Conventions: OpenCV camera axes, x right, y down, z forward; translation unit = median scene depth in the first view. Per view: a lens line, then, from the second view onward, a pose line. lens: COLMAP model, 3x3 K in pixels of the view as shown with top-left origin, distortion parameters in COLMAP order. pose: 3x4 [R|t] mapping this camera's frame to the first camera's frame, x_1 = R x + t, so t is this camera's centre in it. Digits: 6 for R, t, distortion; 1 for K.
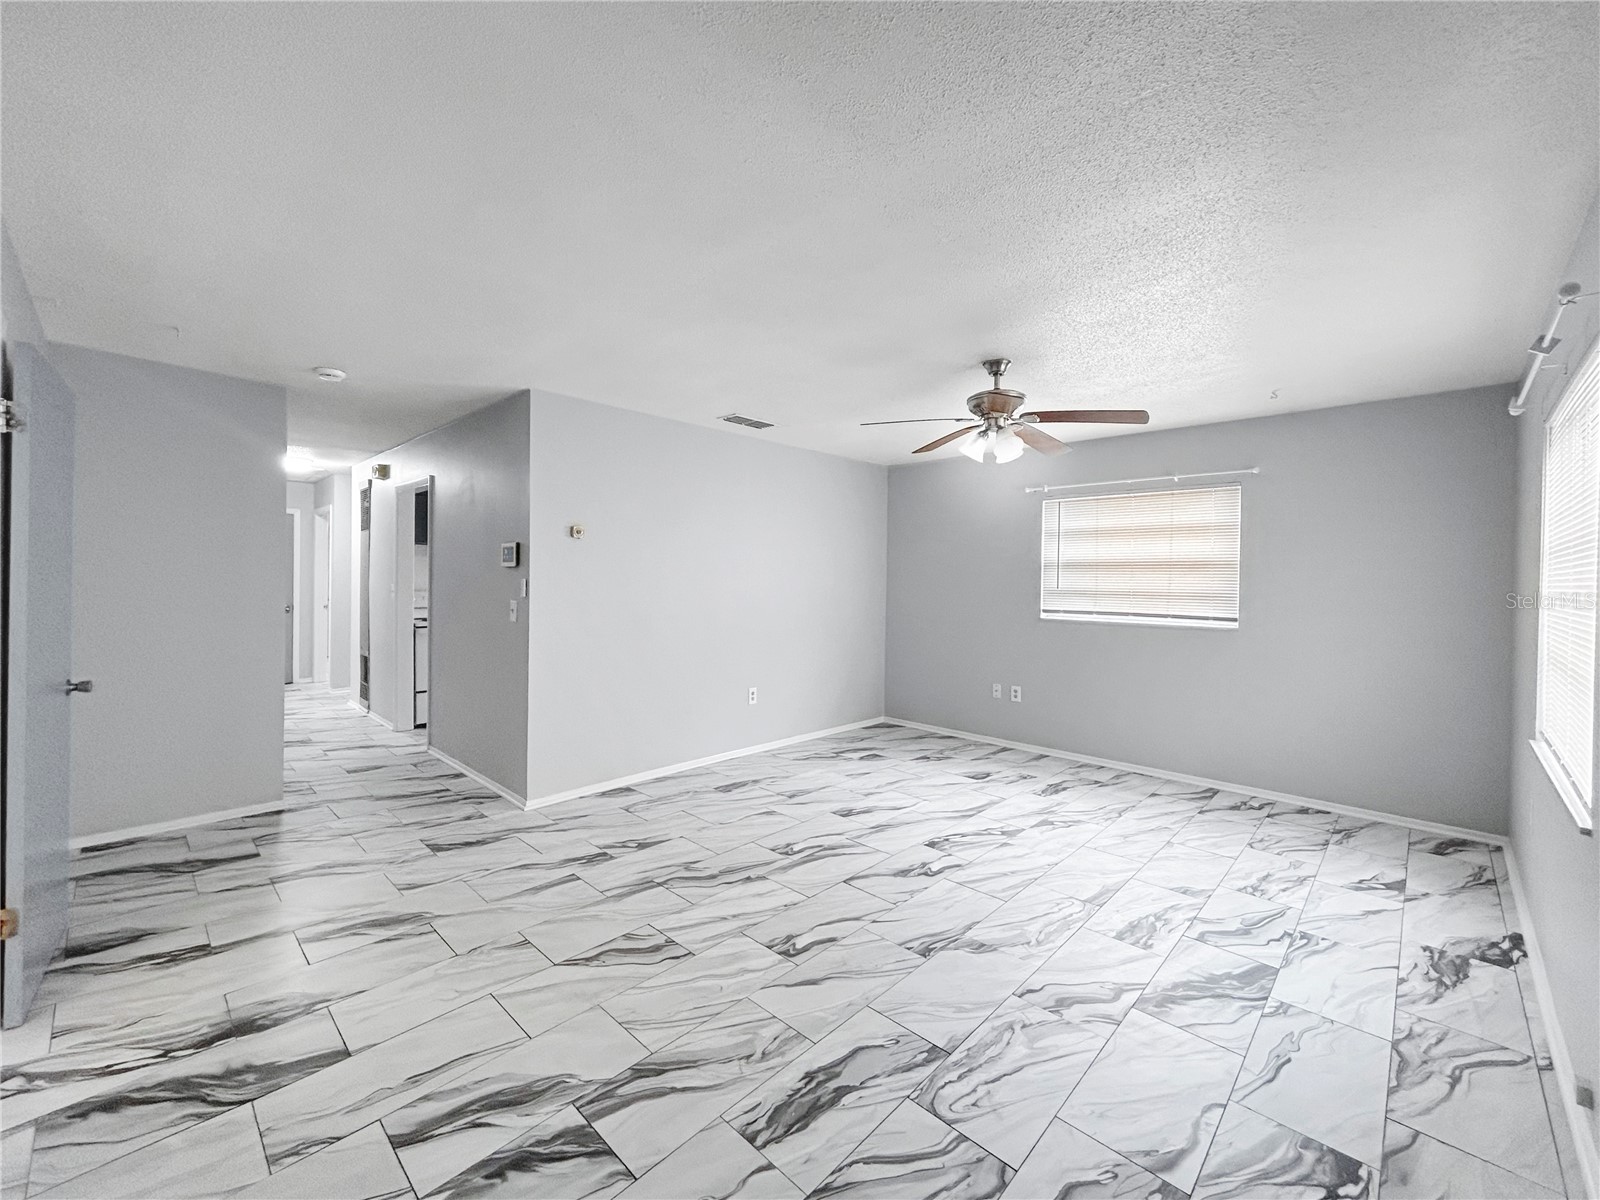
lens RADIAL K [[657.3, 0, 796.0], [0, 657.3, 588.3], [0, 0, 1]] dist [-0.000961, 0.000648]
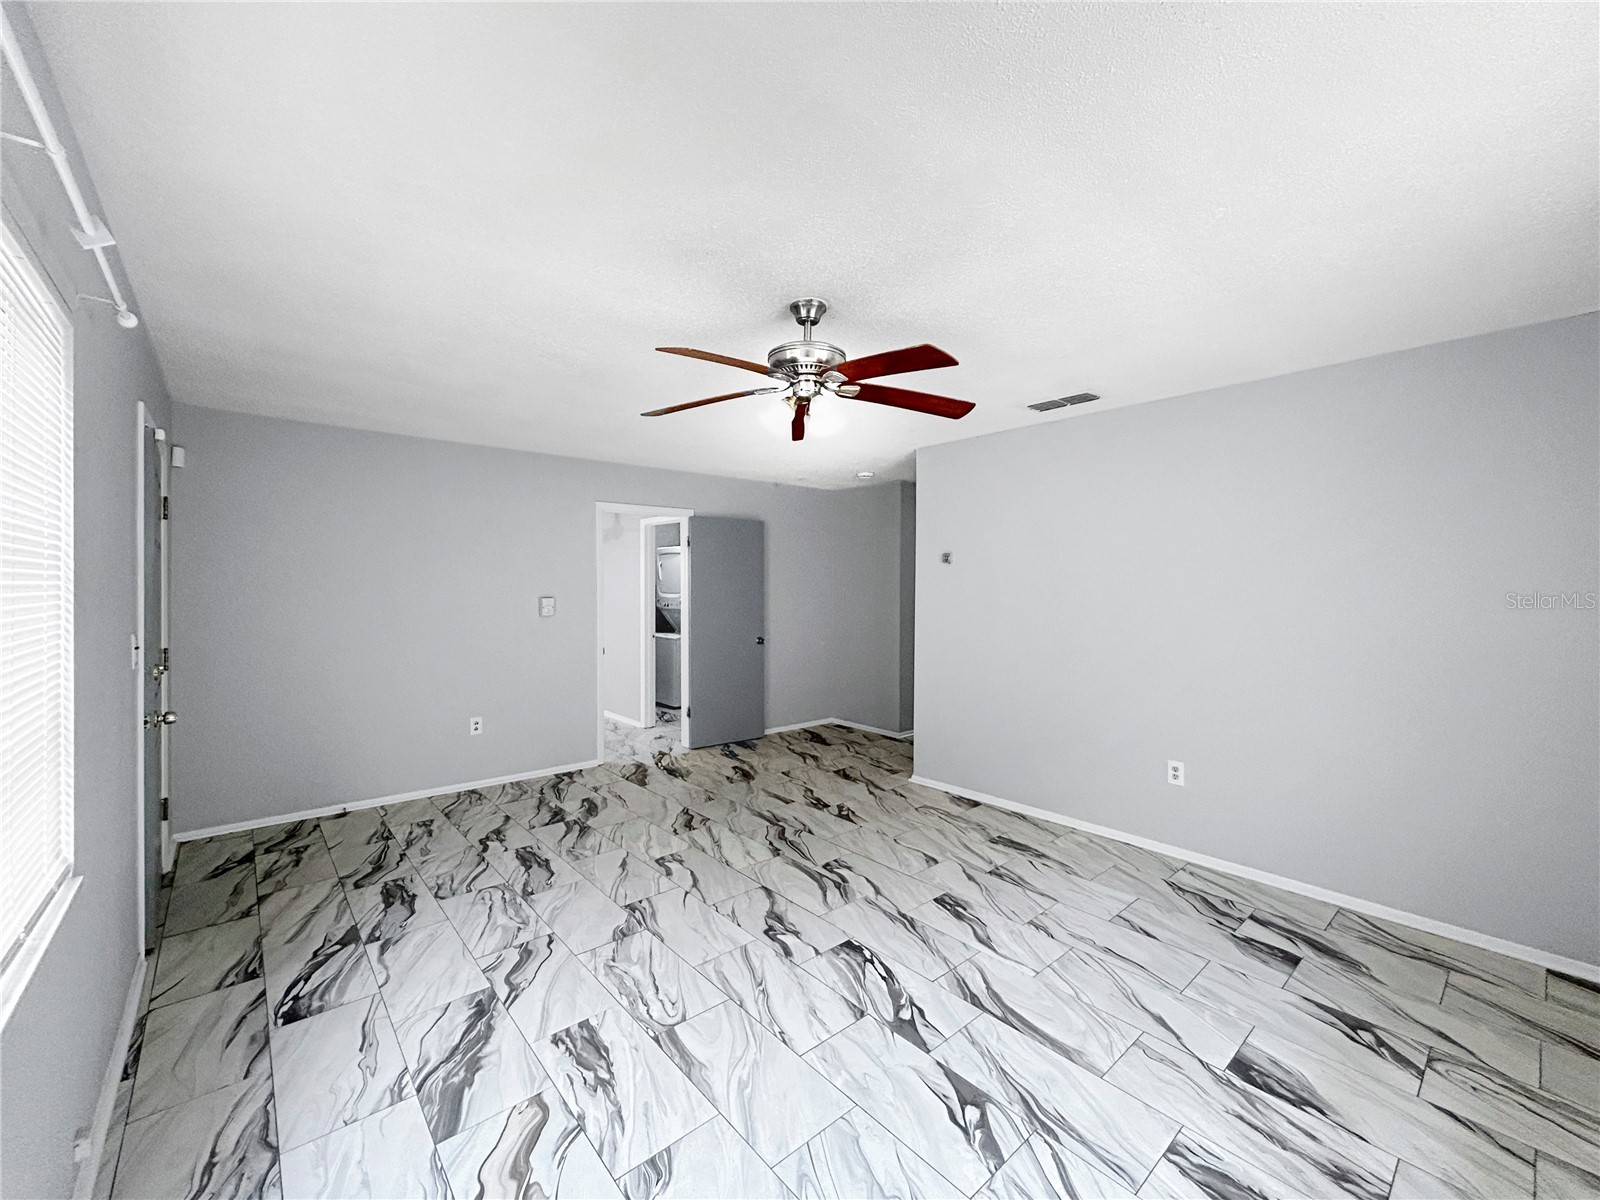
lens RADIAL K [[657.3, 0, 798.7], [0, 657.3, 597.8], [0, 0, 1]] dist [-0.000961, 0.000648]
pose [[-0.093052, 0.002582, -0.995658, 1.193291], [-0.021471, 0.999759, 0.004599, -0.024003], [0.995430, 0.021806, -0.092974, 1.224860]]
